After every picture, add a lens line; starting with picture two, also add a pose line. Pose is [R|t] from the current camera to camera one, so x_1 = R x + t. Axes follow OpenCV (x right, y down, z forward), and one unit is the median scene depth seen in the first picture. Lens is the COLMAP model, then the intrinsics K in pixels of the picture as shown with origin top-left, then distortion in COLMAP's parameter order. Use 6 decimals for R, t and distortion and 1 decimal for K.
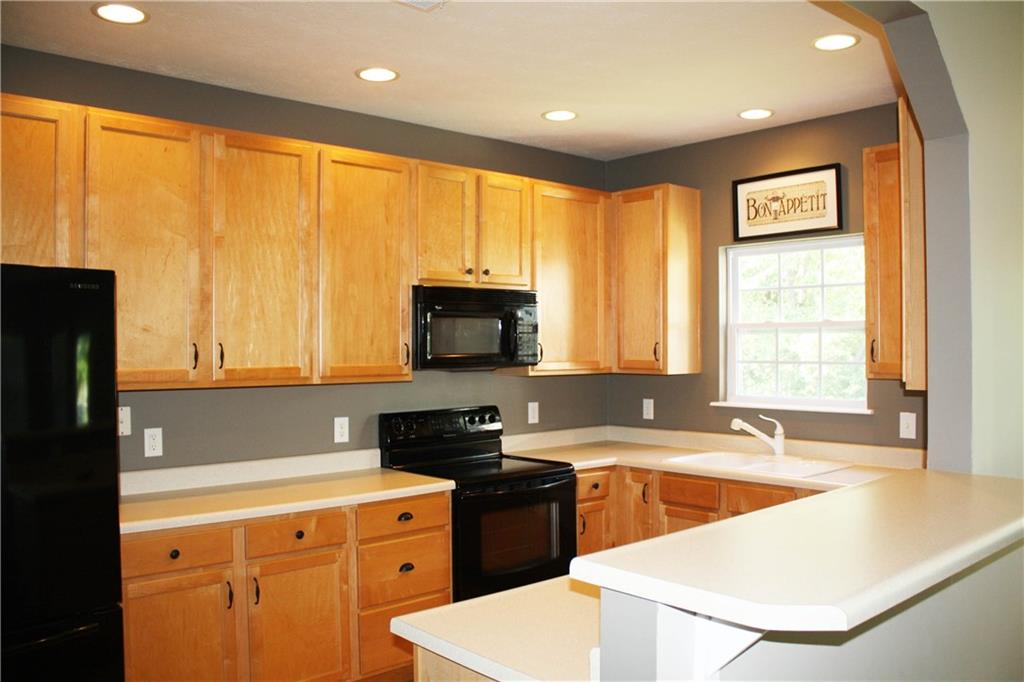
lens RADIAL K [[868.4, 0, 510.8], [0, 868.4, 343.0], [0, 0, 1]] dist [-0.097223, 0.010459]
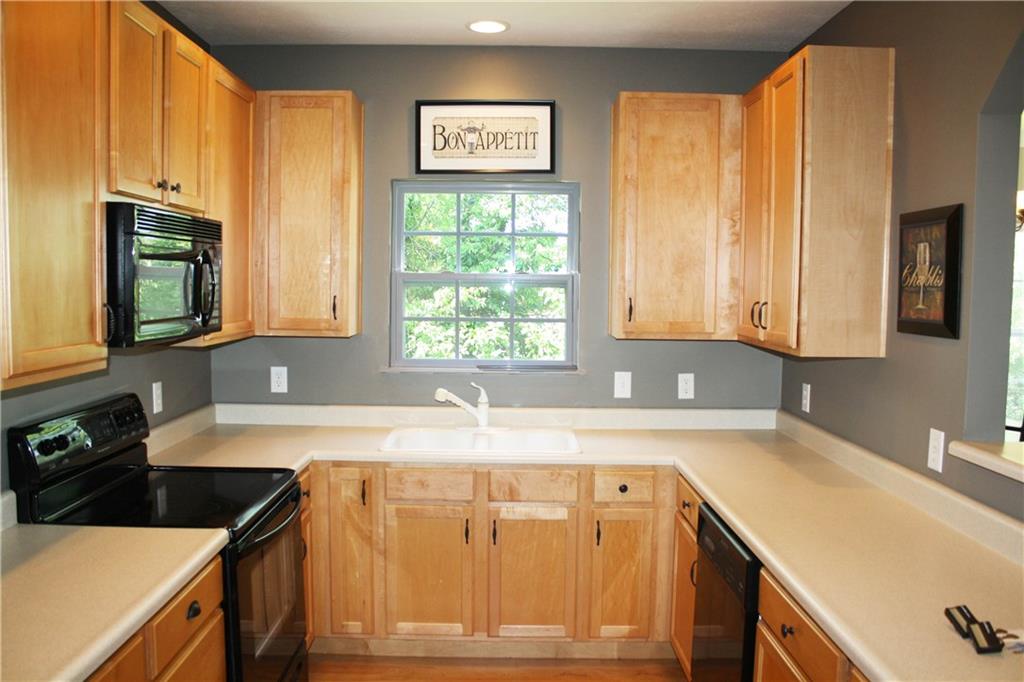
lens RADIAL K [[868.4, 0, 511.4], [0, 868.4, 335.8], [0, 0, 1]] dist [-0.097223, 0.010459]
pose [[0.672262, -0.035020, 0.739485, -0.311245], [-0.016708, 0.997908, 0.062447, -0.016614], [-0.740125, -0.054336, 0.670271, 0.380112]]
